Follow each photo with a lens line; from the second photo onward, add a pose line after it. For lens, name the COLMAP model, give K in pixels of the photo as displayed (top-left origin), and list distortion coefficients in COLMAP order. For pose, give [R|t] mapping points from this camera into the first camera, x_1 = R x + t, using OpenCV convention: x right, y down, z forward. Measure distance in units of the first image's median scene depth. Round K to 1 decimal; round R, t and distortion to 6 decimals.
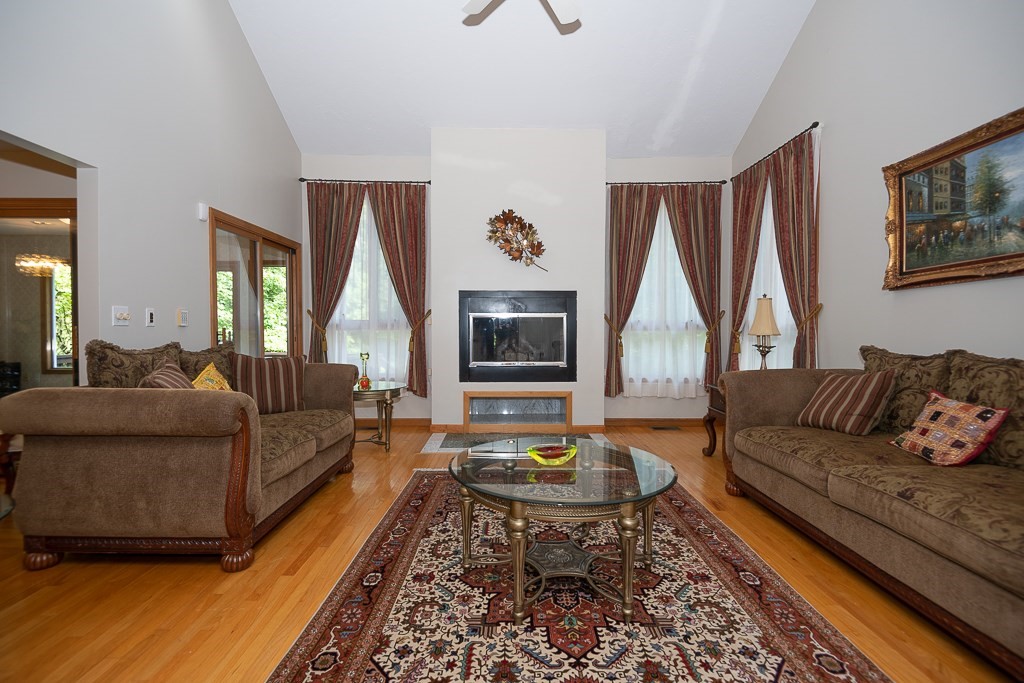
lens RADIAL K [[461.6, 0, 509.8], [0, 461.6, 337.2], [0, 0, 1]] dist [0.021149, -0.013065]
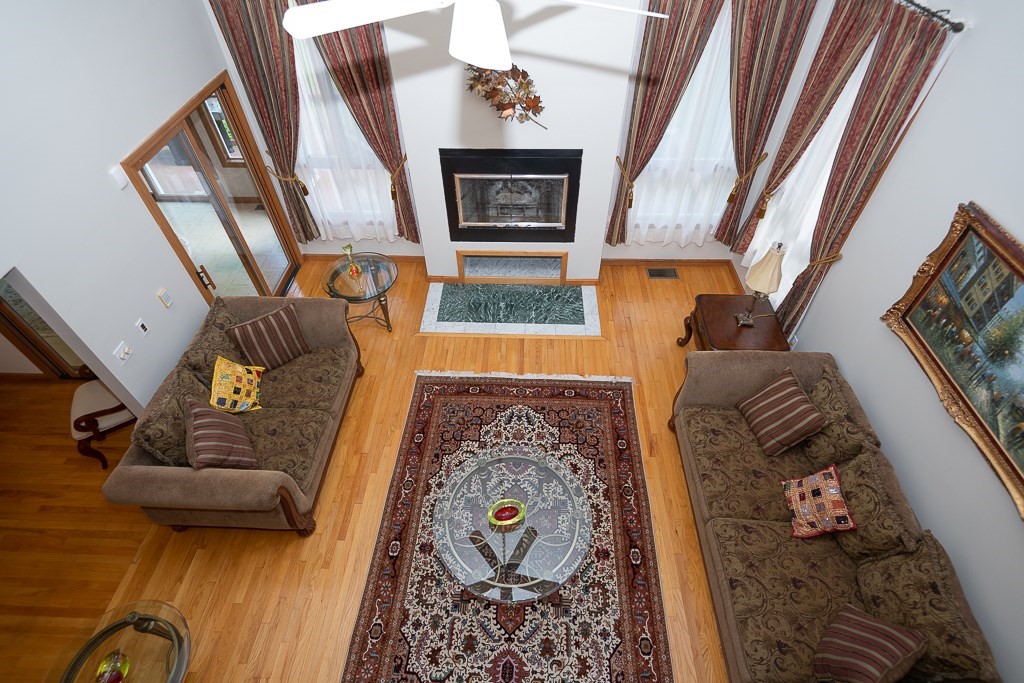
lens RADIAL K [[507.8, 0, 508.3], [0, 507.8, 332.3], [0, 0, 1]] dist [0.037543, -0.007120]
pose [[0.998401, 0.025081, -0.050666, 0.134148], [0.018262, 0.705080, 0.708893, -1.014072], [0.053503, -0.708684, 0.703494, 0.256676]]
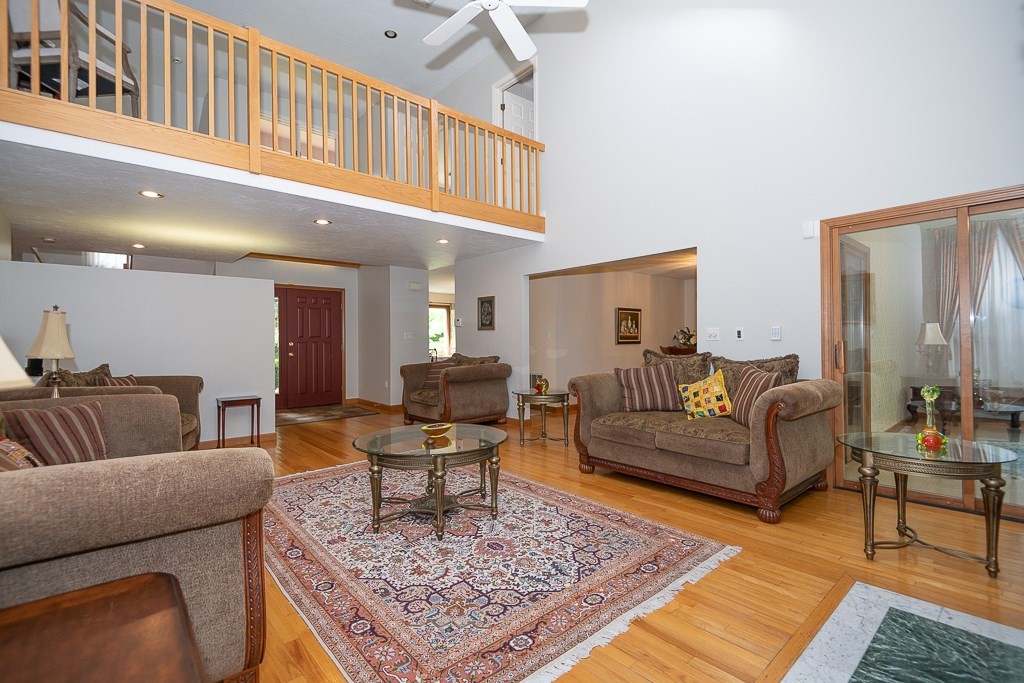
lens RADIAL K [[461.6, 0, 512.9], [0, 461.6, 337.3], [0, 0, 1]] dist [0.021149, -0.013065]
pose [[-0.755287, -0.001275, -0.655393, 0.731243], [-0.003740, 0.999990, 0.002364, -0.039833], [0.655384, 0.004236, -0.755284, 1.898768]]
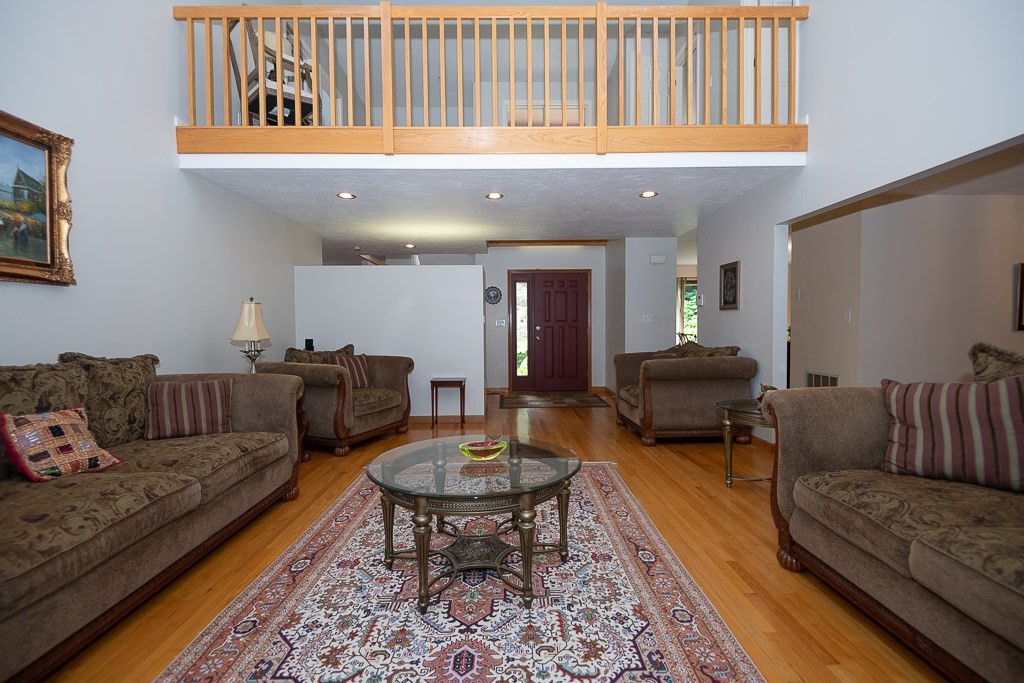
lens RADIAL K [[461.6, 0, 511.5], [0, 461.6, 340.6], [0, 0, 1]] dist [0.021149, -0.013065]
pose [[-0.999934, 0.006300, -0.009594, 0.028990], [0.005861, 0.998966, 0.045080, -0.038896], [0.009868, 0.045021, -0.998937, 1.711931]]
